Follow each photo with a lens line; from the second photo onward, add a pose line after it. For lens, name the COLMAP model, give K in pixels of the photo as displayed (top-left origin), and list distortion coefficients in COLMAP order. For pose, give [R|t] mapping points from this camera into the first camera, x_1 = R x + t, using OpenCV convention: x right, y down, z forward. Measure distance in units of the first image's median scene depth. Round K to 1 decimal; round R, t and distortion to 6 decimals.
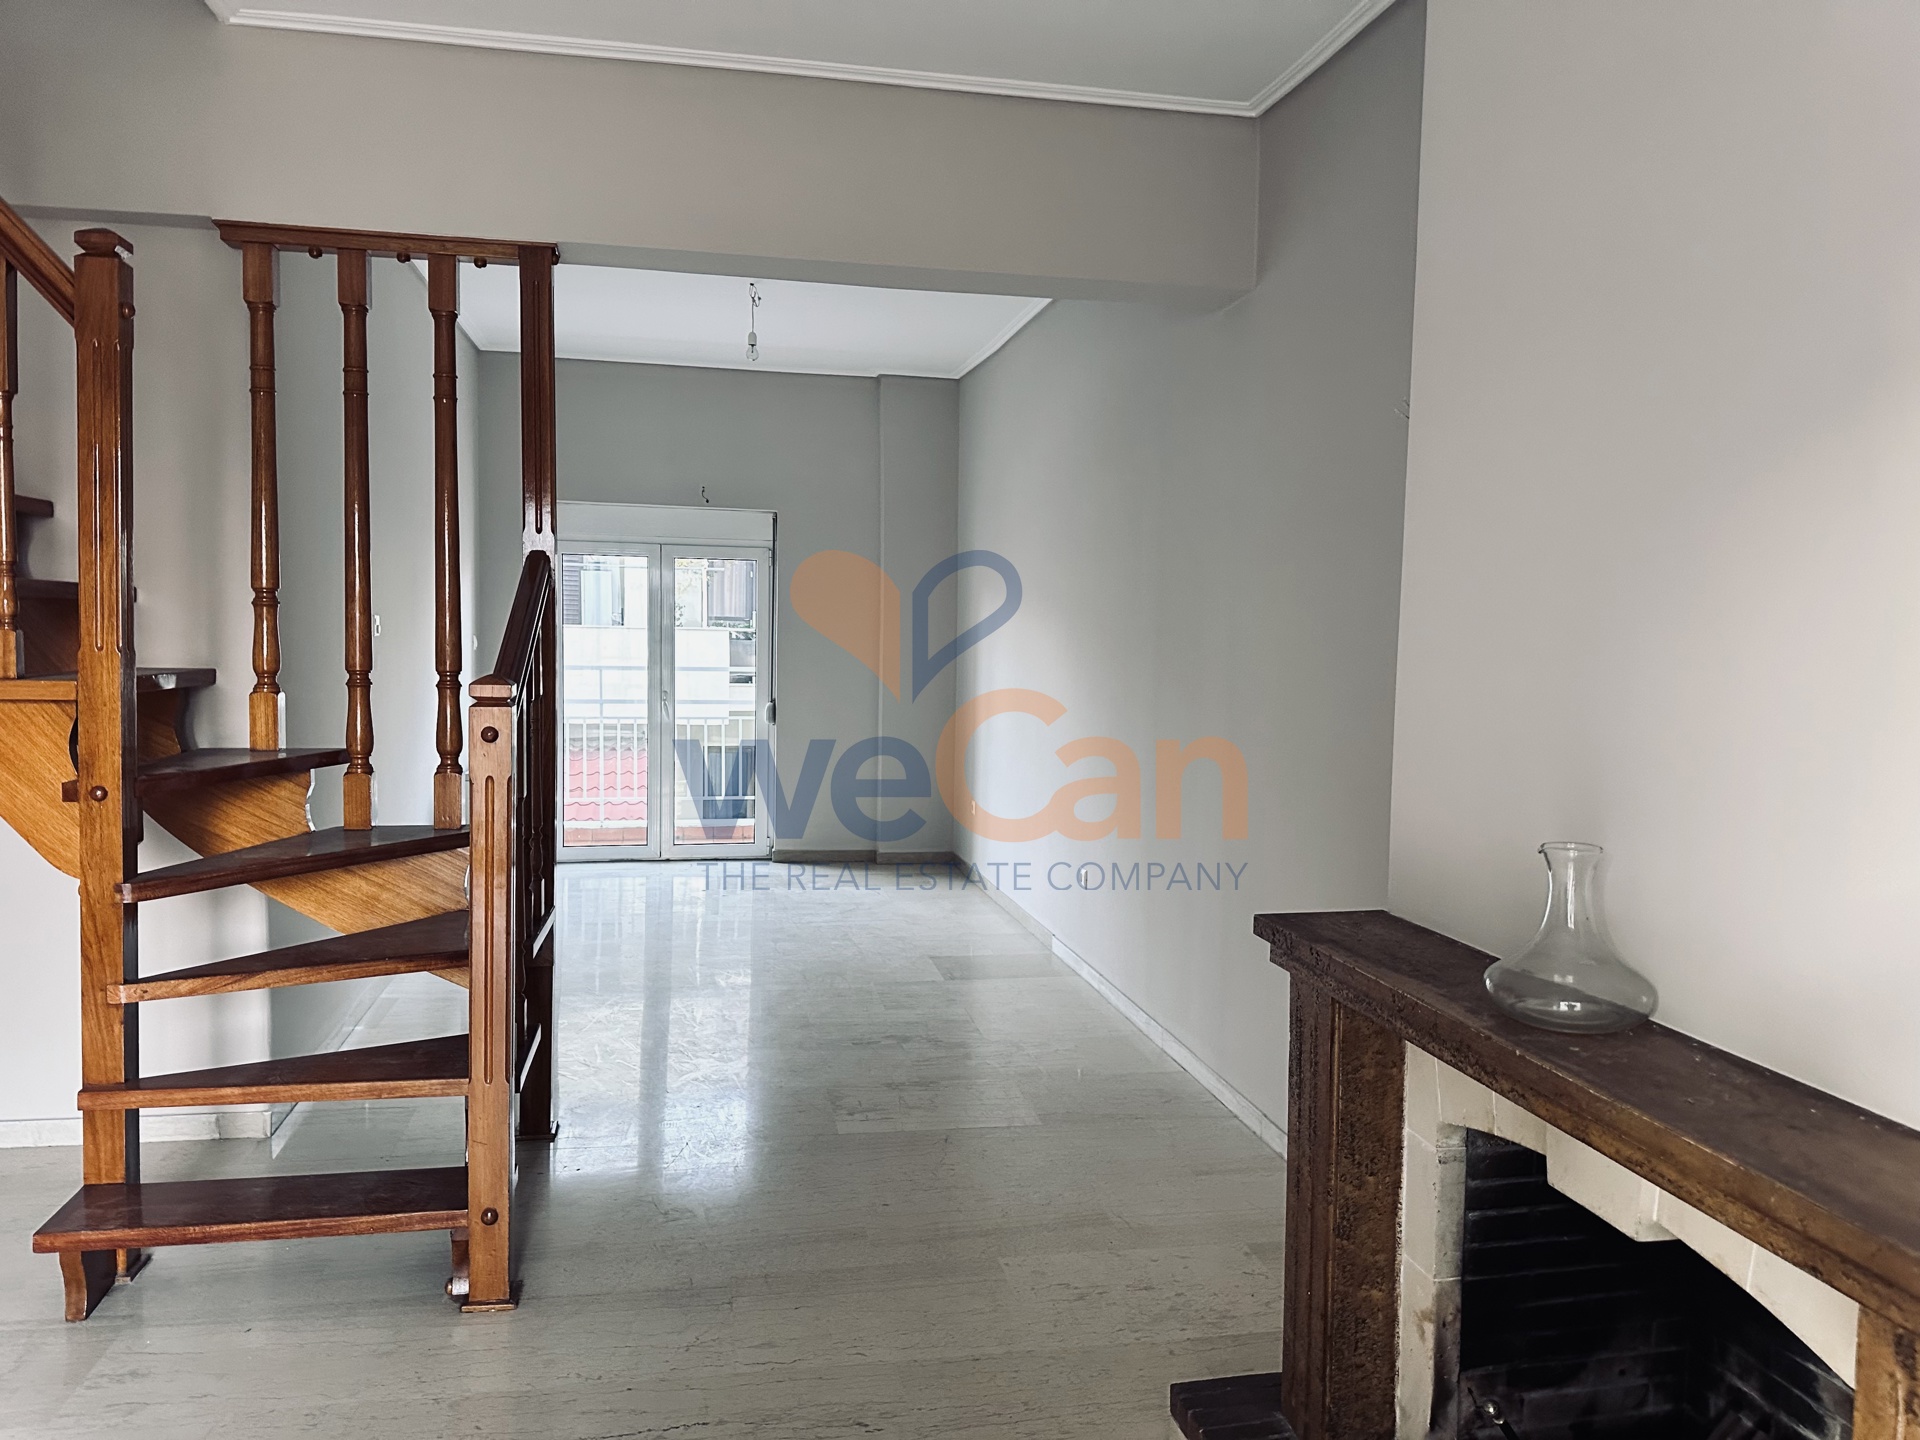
lens RADIAL K [[1332.1, 0, 958.5], [0, 1332.1, 708.8], [0, 0, 1]] dist [-0.001380, -0.011538]
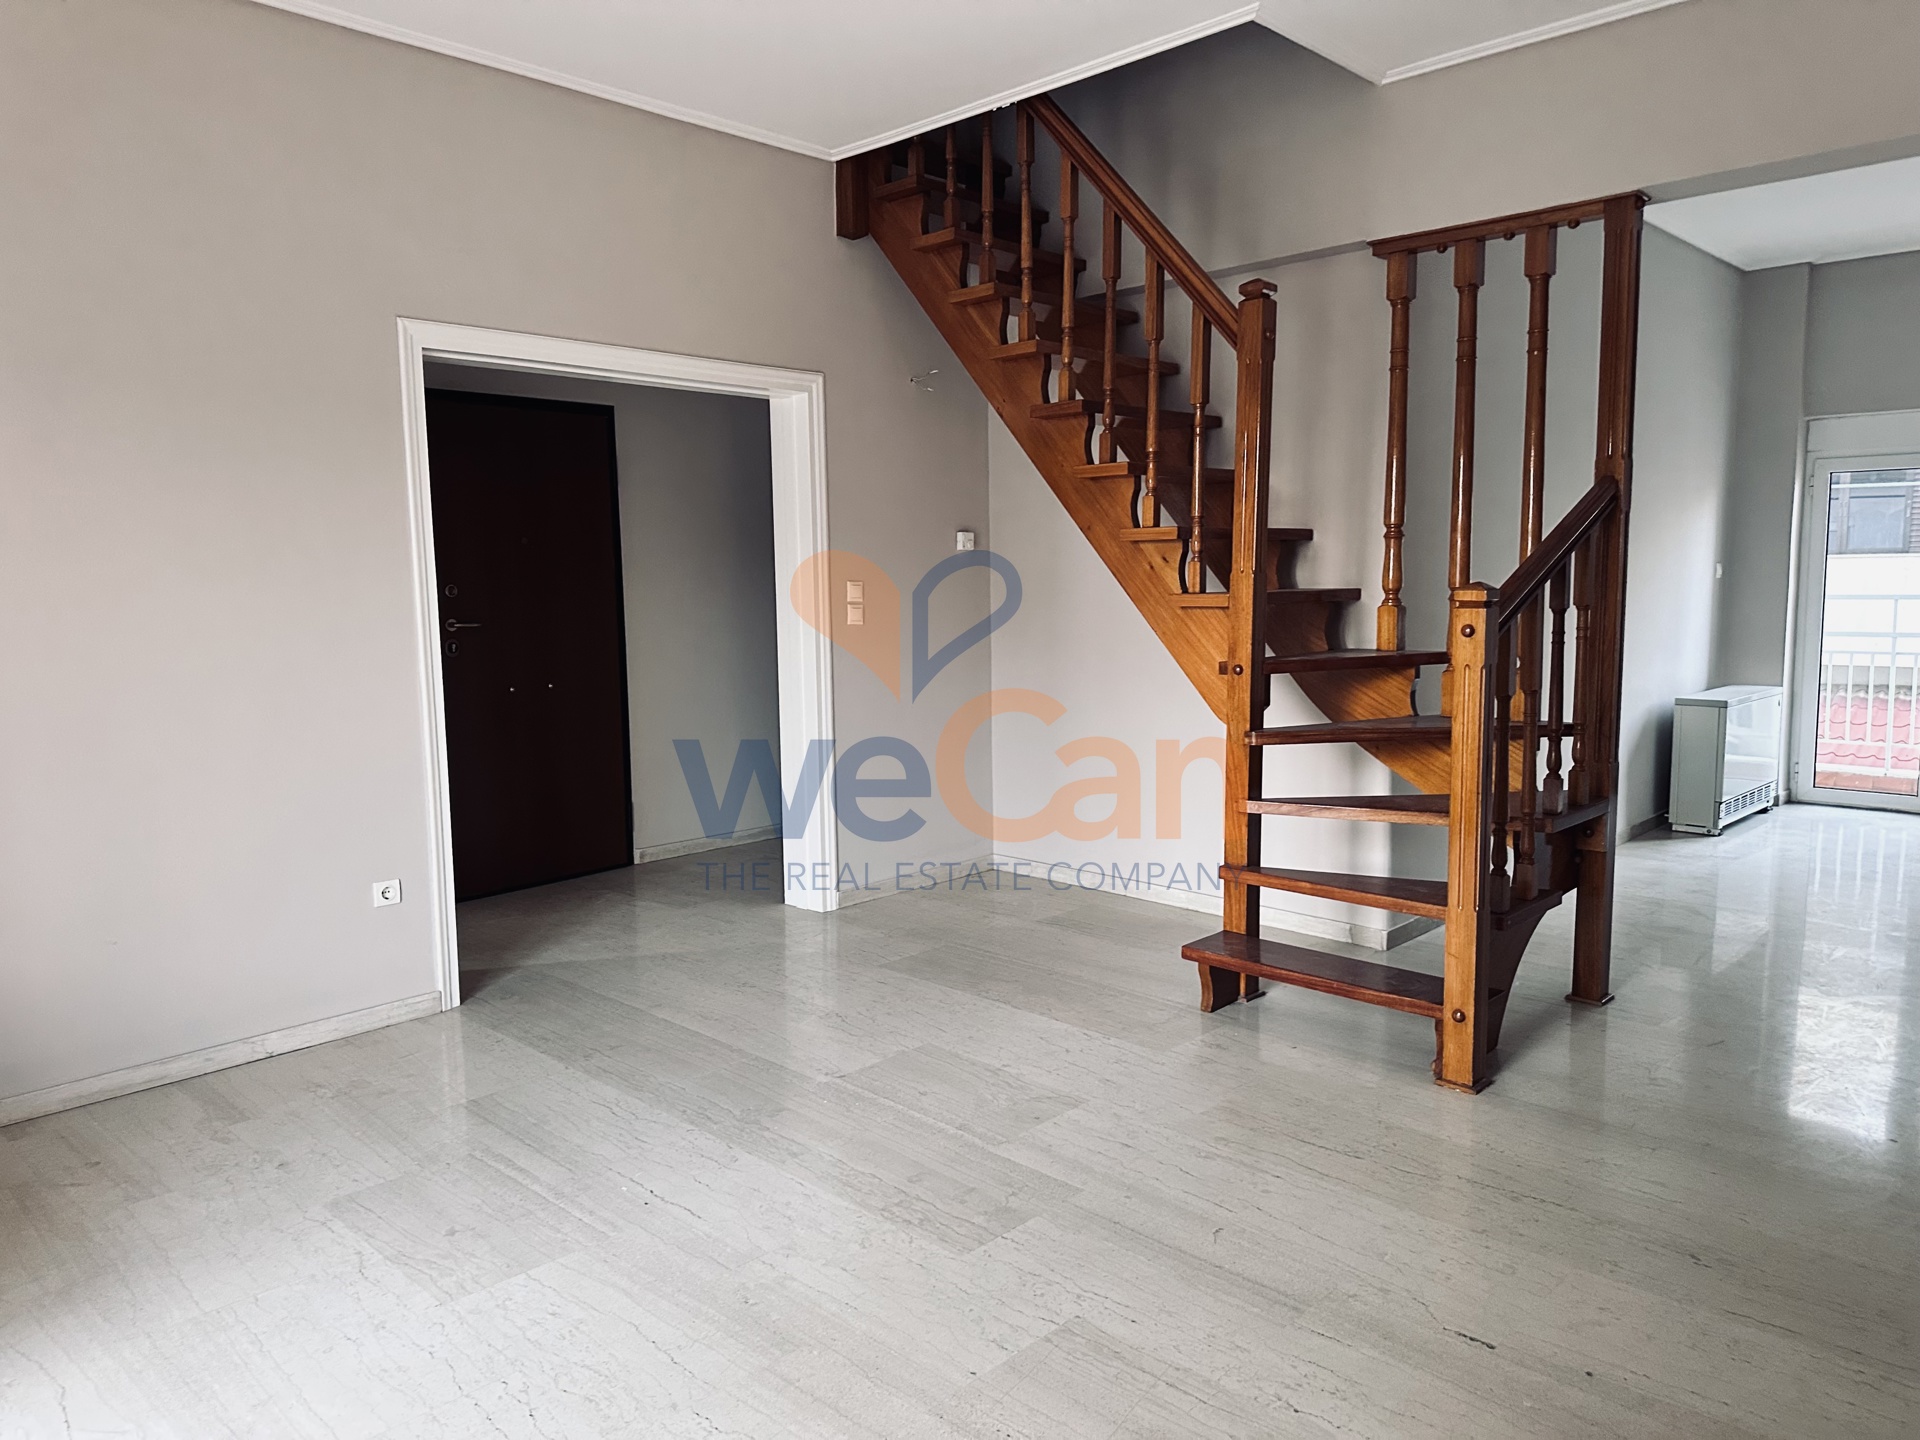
lens RADIAL K [[1332.1, 0, 955.2], [0, 1332.1, 724.3], [0, 0, 1]] dist [-0.001380, -0.011538]
pose [[0.565526, 0.066579, -0.822039, 0.387790], [-0.021898, 0.997597, 0.065732, 0.033202], [0.824440, -0.019172, 0.565625, -0.099033]]
